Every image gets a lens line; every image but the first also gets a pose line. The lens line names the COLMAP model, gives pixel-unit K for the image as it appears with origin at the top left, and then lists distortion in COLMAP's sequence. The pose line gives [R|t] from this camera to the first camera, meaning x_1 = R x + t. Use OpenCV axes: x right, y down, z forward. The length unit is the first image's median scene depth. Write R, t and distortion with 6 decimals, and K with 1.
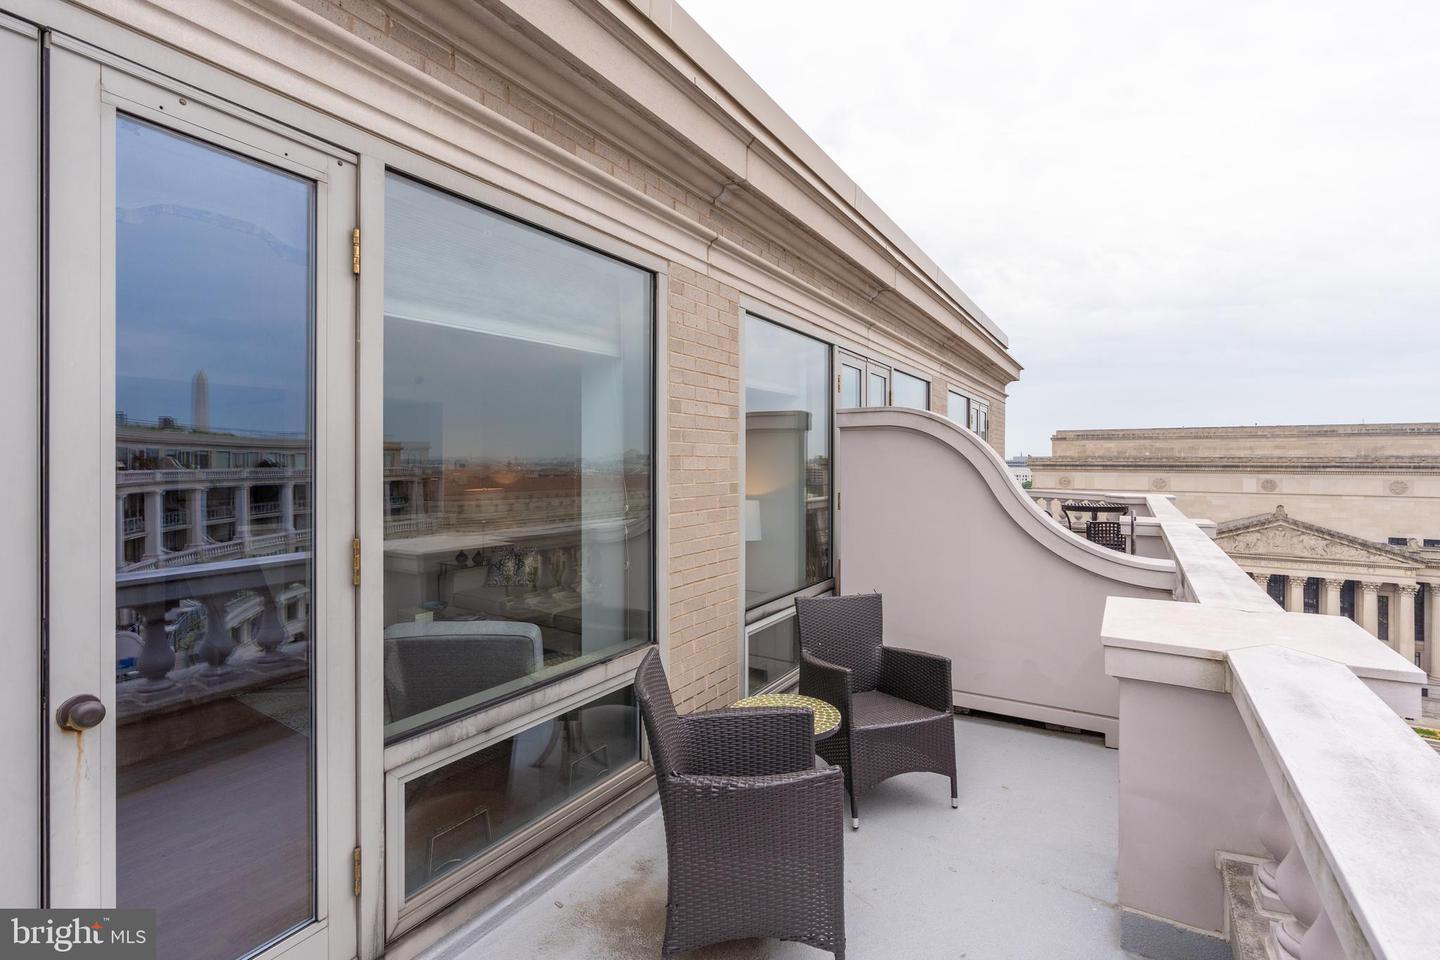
lens RADIAL K [[676.8, 0, 720.0], [0, 676.8, 480.0], [0, 0, 1]] dist [-0.001044, 0.000291]
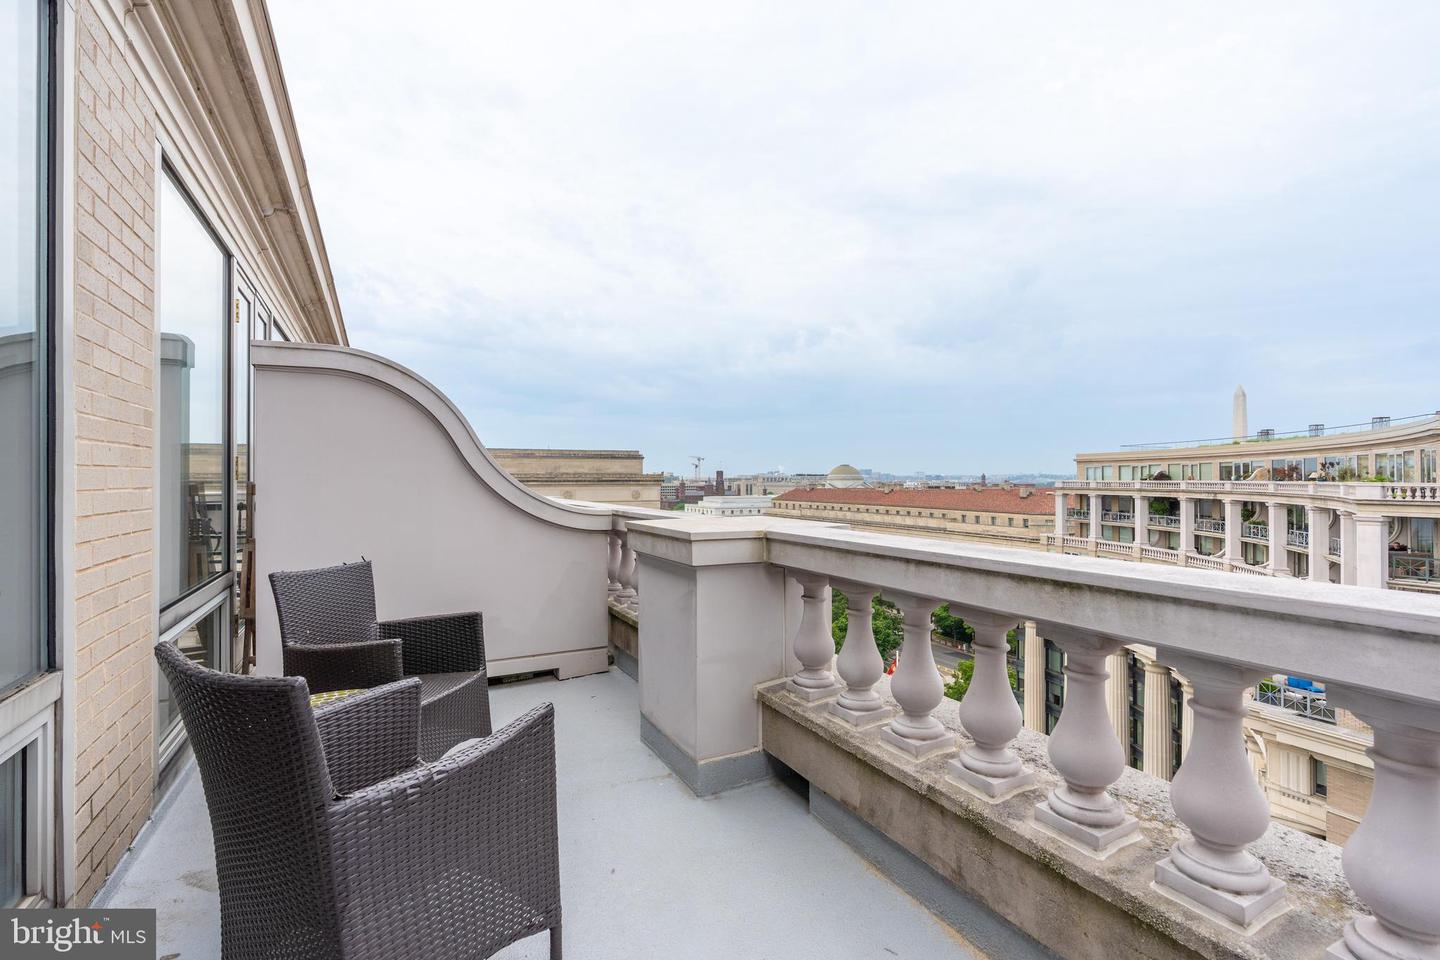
lens RADIAL K [[659.2, 0, 722.4], [0, 659.2, 480.4], [0, 0, 1]] dist [-0.002074, 0.000244]
pose [[0.524594, -0.005887, 0.851332, -0.124724], [0.025862, 0.999625, -0.009024, 0.049708], [-0.850960, 0.026751, 0.524549, 0.117564]]
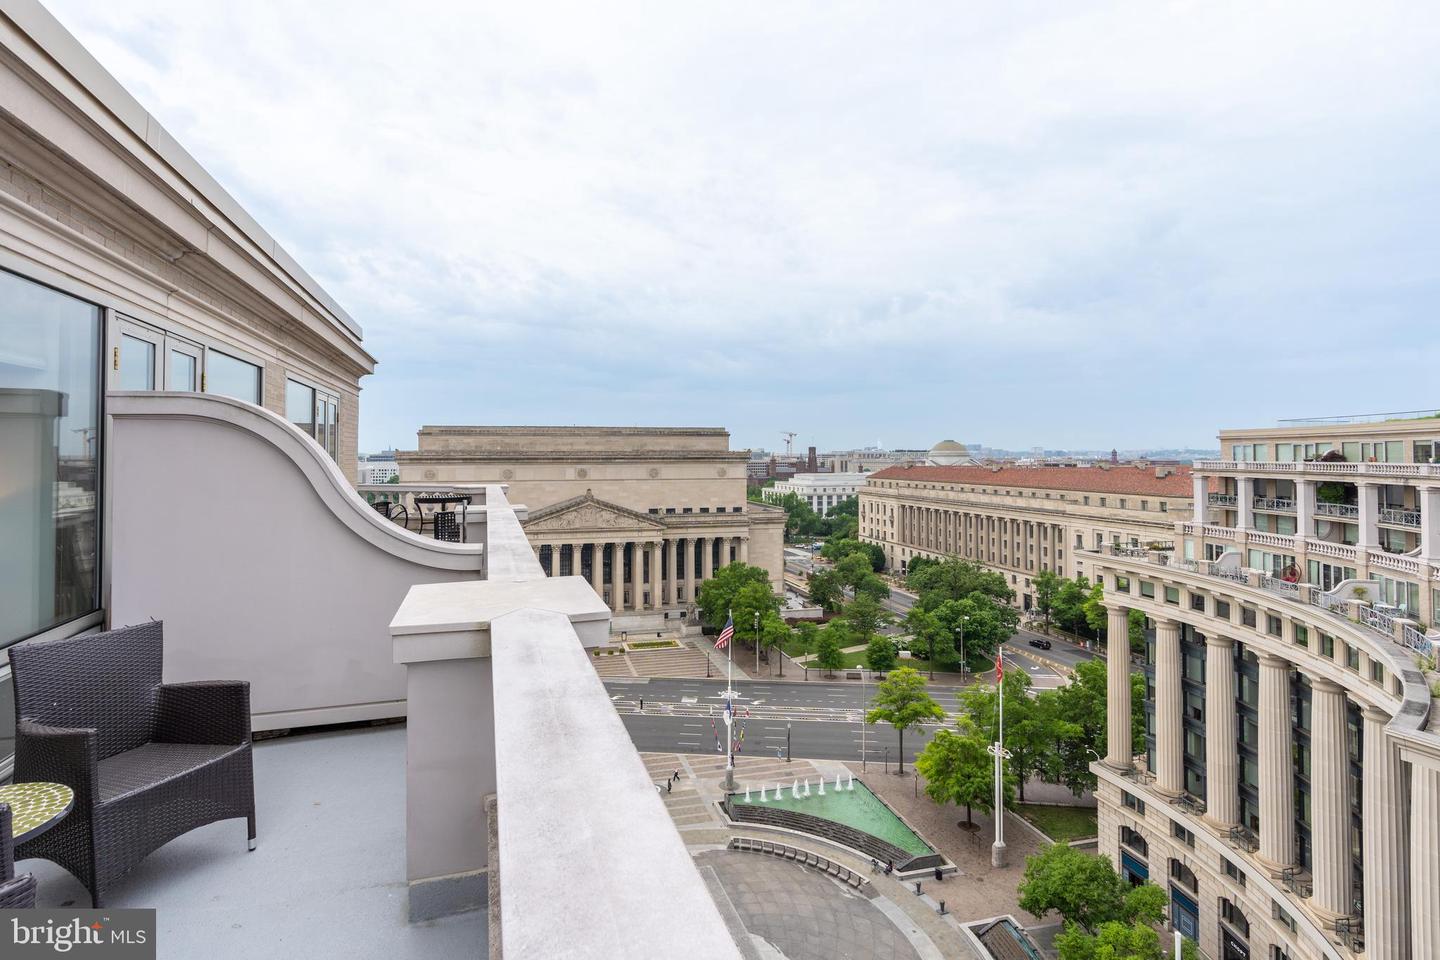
lens RADIAL K [[678.5, 0, 686.1], [0, 678.5, 463.5], [0, 0, 1]] dist [0.001281, 0.000450]
pose [[0.672167, -0.013313, 0.740280, 0.037836], [0.025091, 0.999674, -0.004805, -0.000831], [-0.739974, 0.021804, 0.672282, -0.013179]]
